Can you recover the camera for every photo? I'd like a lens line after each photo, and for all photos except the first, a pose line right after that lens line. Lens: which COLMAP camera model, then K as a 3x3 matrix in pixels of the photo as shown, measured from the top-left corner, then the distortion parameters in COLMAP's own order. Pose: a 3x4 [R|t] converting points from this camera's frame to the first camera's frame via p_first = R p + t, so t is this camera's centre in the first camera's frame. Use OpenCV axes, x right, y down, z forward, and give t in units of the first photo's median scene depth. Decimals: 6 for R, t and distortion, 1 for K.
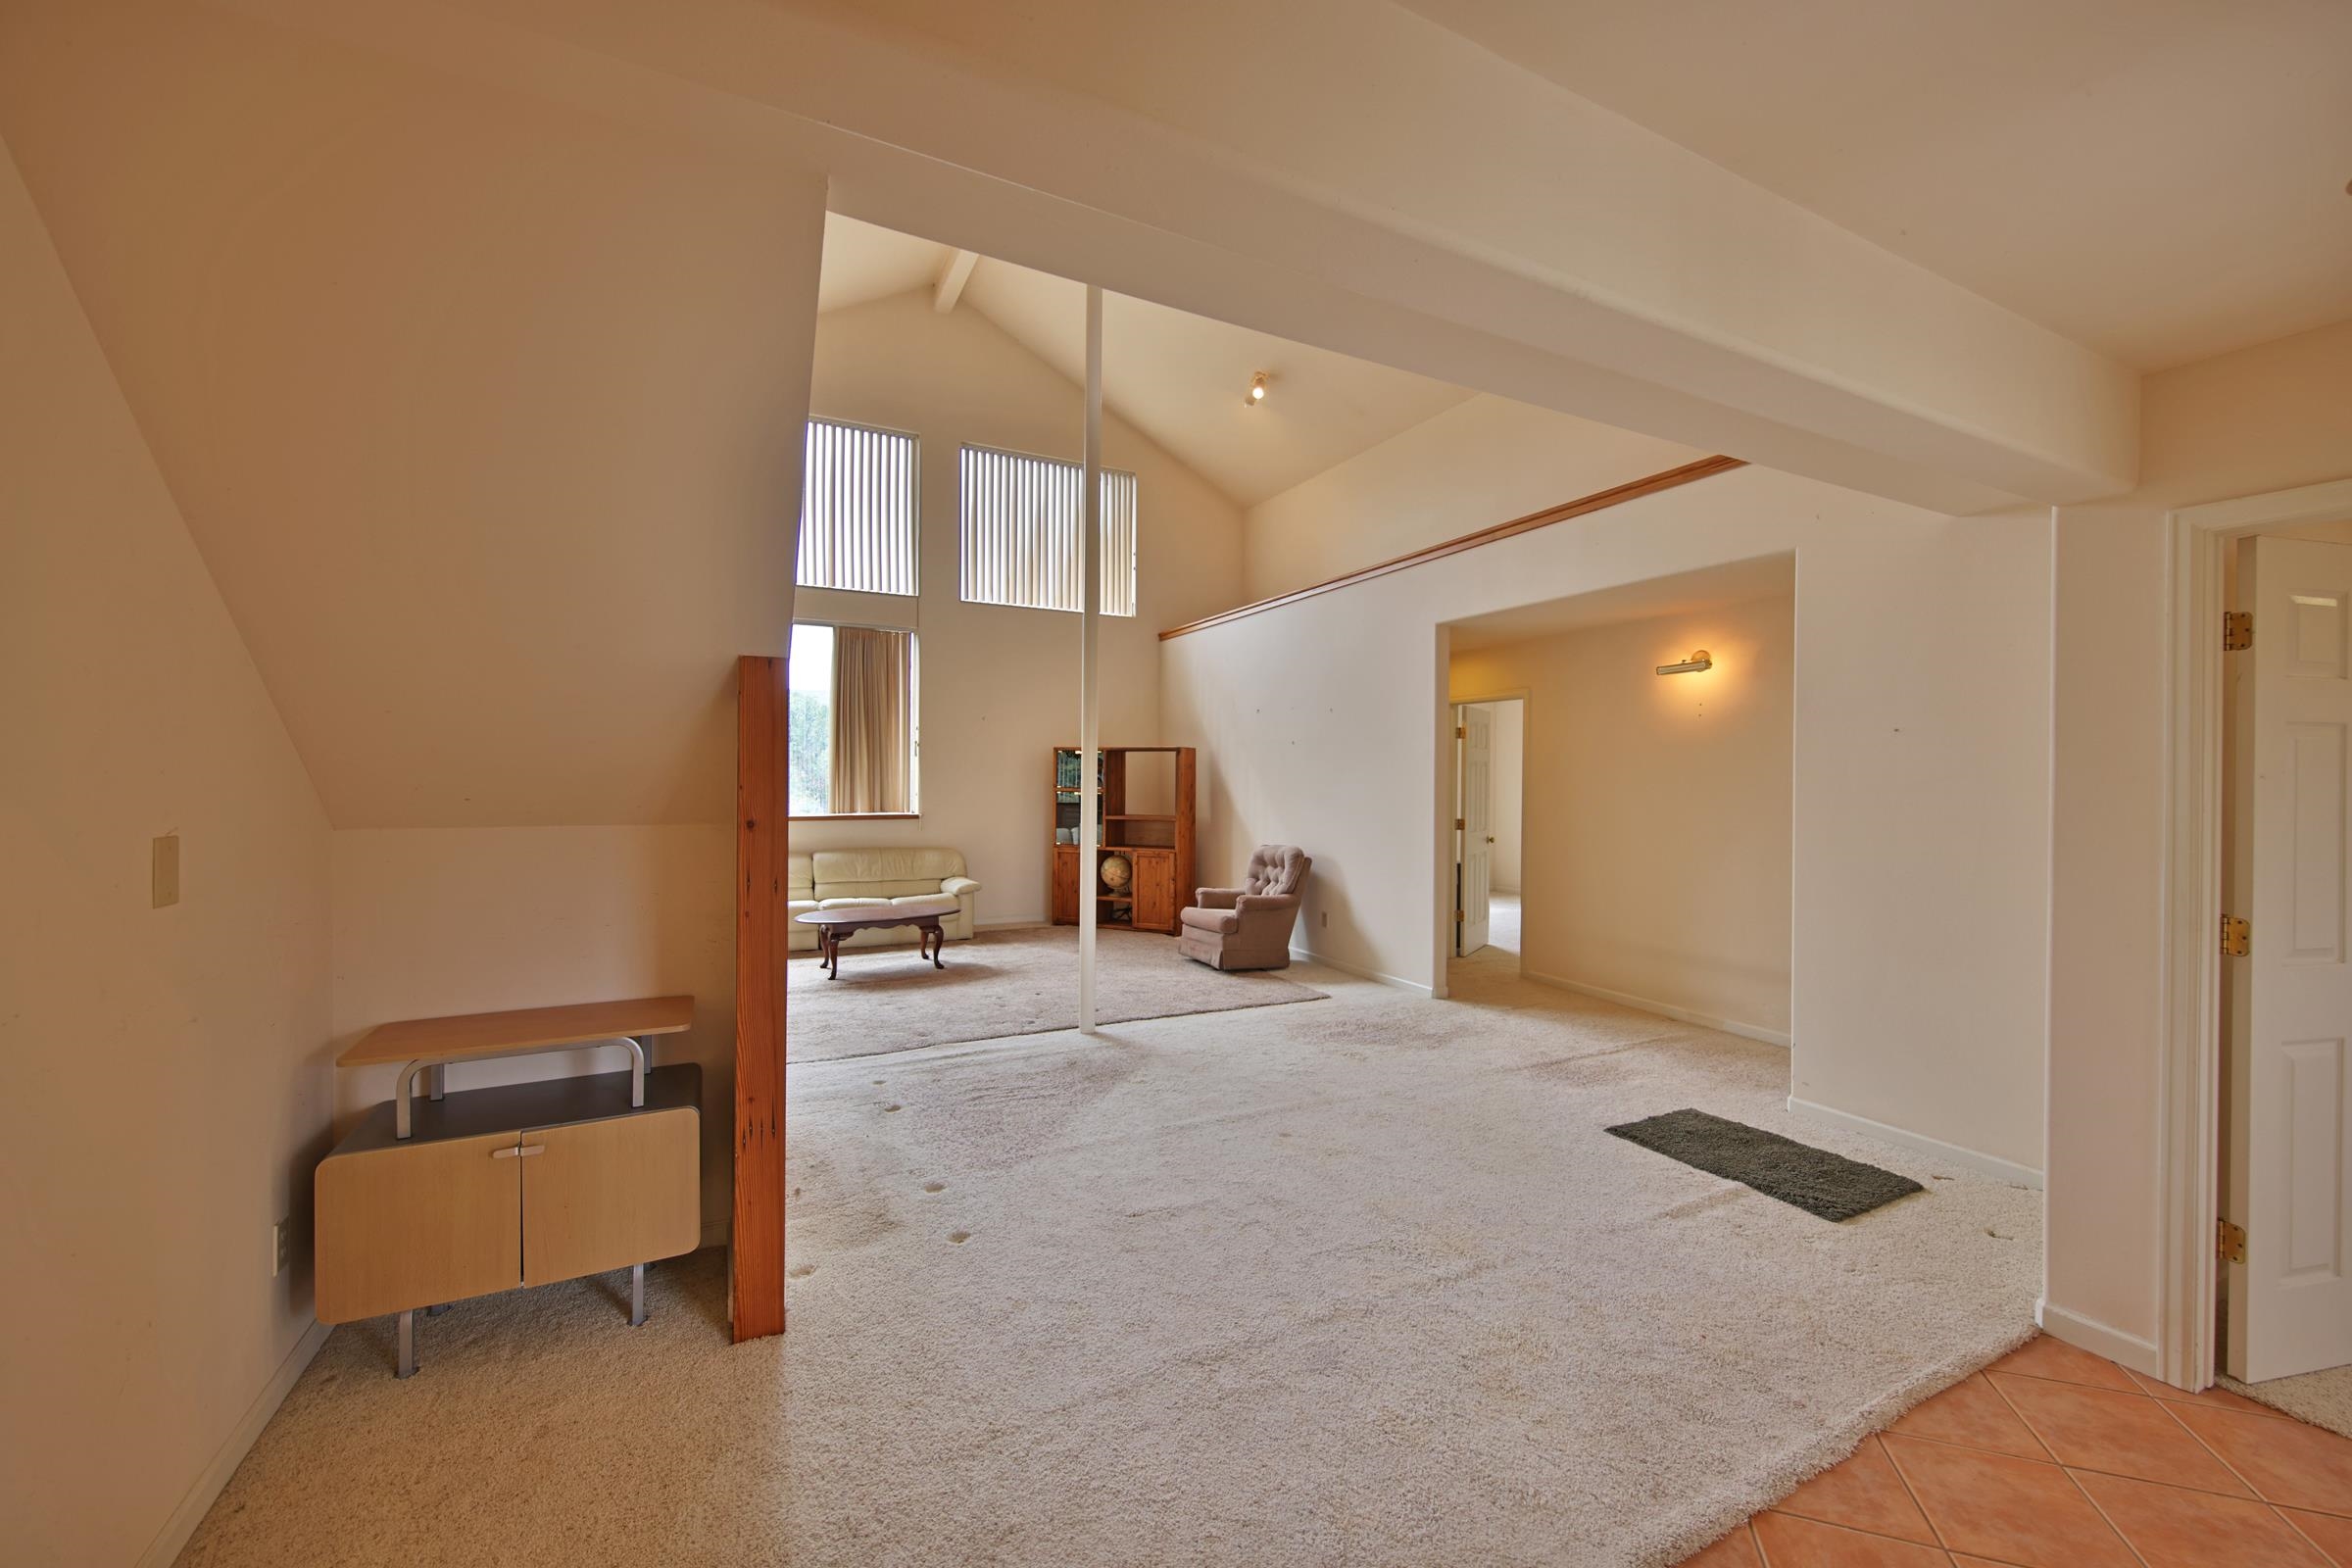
lens RADIAL K [[936.6, 0, 1174.5], [0, 936.6, 732.6], [0, 0, 1]] dist [0.000701, -0.000040]
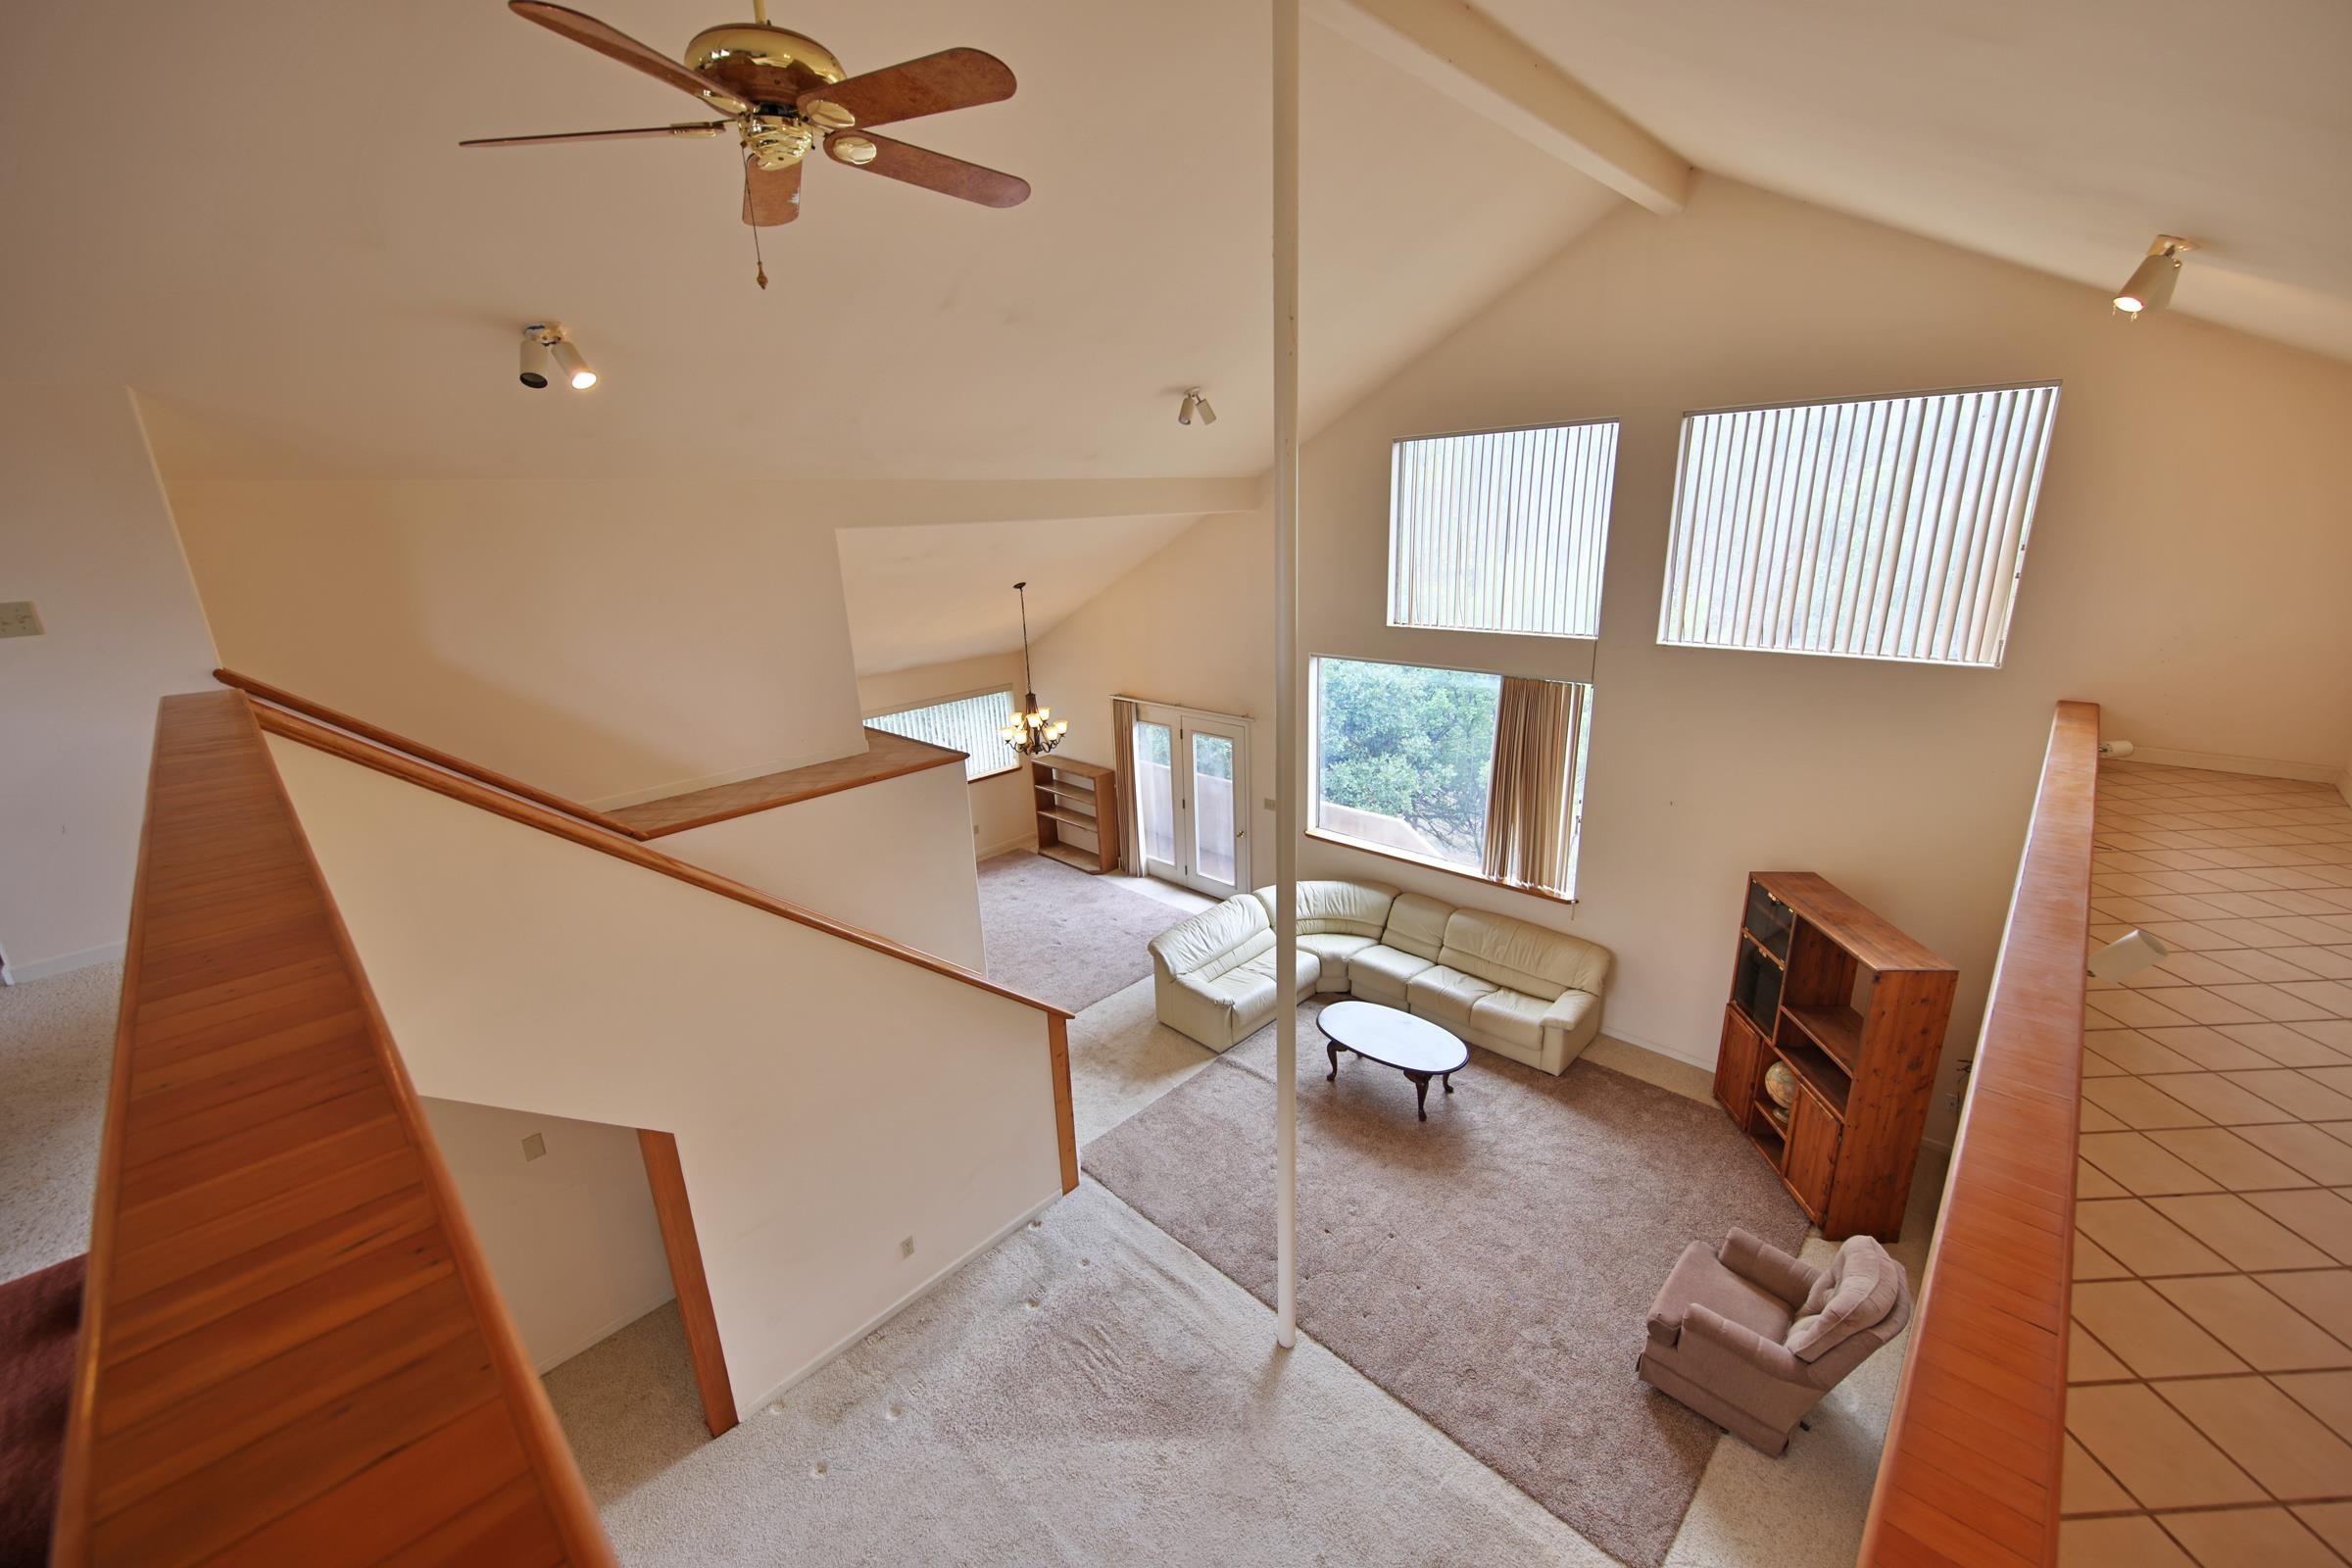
lens RADIAL K [[936.6, 0, 1174.5], [0, 936.6, 732.6], [0, 0, 1]] dist [0.000701, -0.000040]
pose [[0.320129, 0.215198, -0.922609, 0.647812], [0.090199, 0.962512, 0.255802, -0.551886], [0.943070, -0.165108, 0.288717, 0.783256]]
